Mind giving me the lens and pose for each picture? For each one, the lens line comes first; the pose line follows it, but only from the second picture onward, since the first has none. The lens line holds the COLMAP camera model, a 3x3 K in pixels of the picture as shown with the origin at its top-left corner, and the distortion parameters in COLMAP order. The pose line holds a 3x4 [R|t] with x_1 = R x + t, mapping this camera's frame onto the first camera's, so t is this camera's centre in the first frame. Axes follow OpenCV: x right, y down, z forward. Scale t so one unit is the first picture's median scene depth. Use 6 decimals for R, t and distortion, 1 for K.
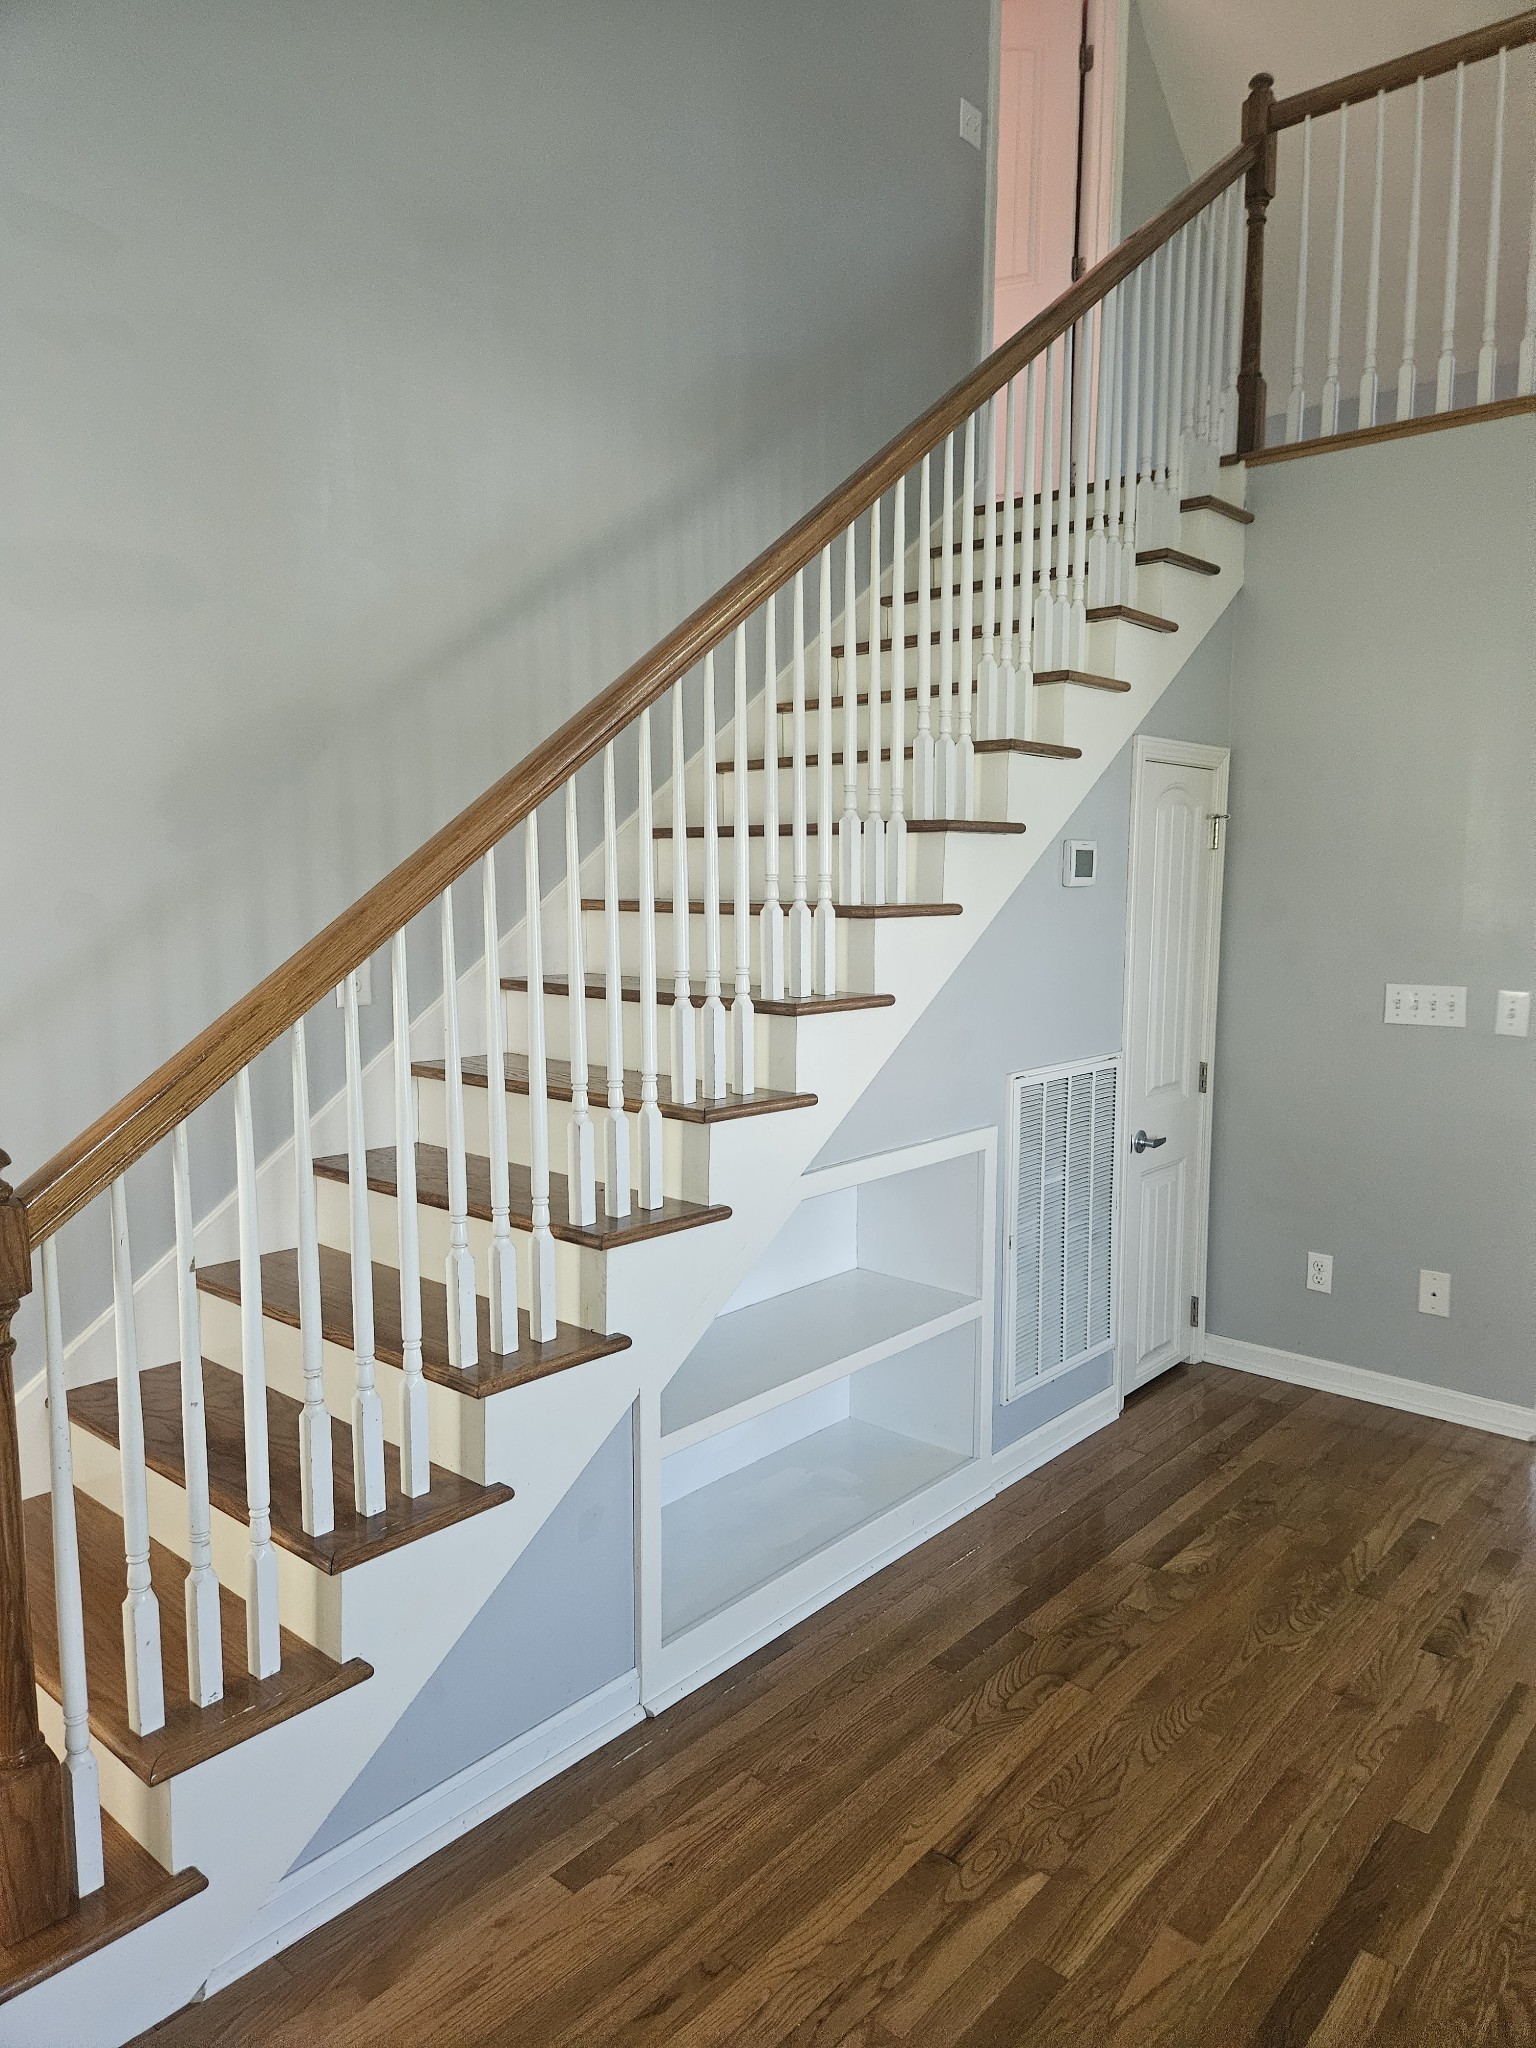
lens RADIAL K [[1419.3, 0, 739.0], [0, 1419.3, 1035.9], [0, 0, 1]] dist [0.094781, -0.089710]
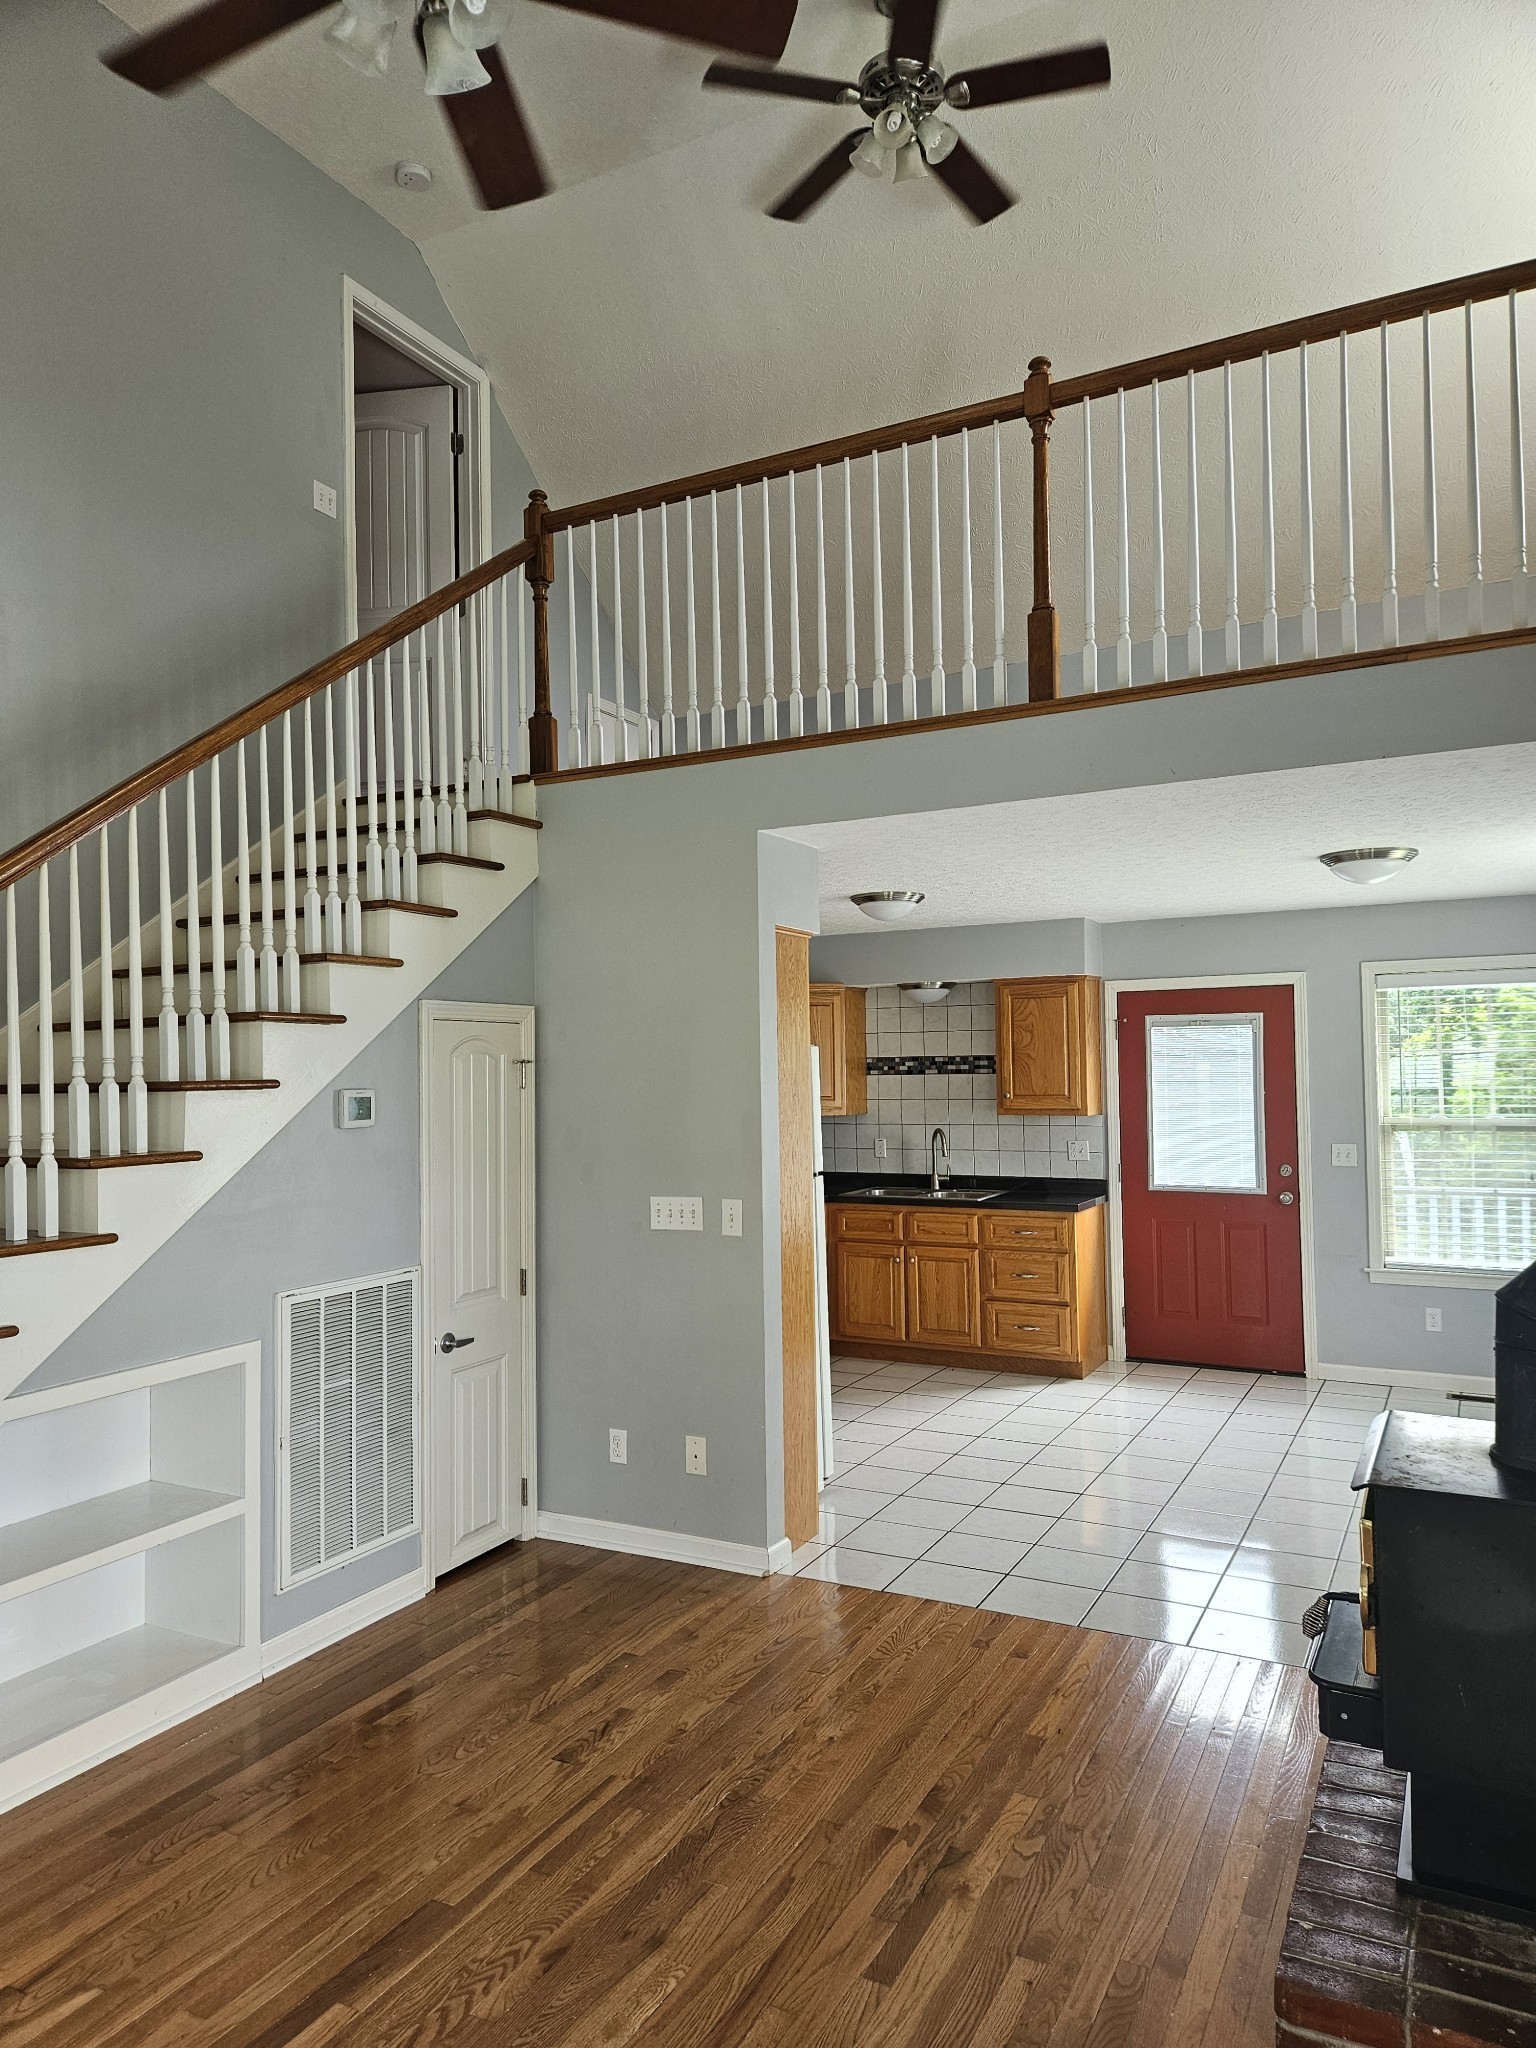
lens RADIAL K [[1419.3, 0, 739.0], [0, 1419.3, 1035.9], [0, 0, 1]] dist [0.094781, -0.089710]
pose [[0.974278, -0.014007, 0.224915, 0.261013], [0.045689, 0.989615, -0.136285, -0.003649], [-0.220670, 0.143056, 0.964800, -0.210166]]
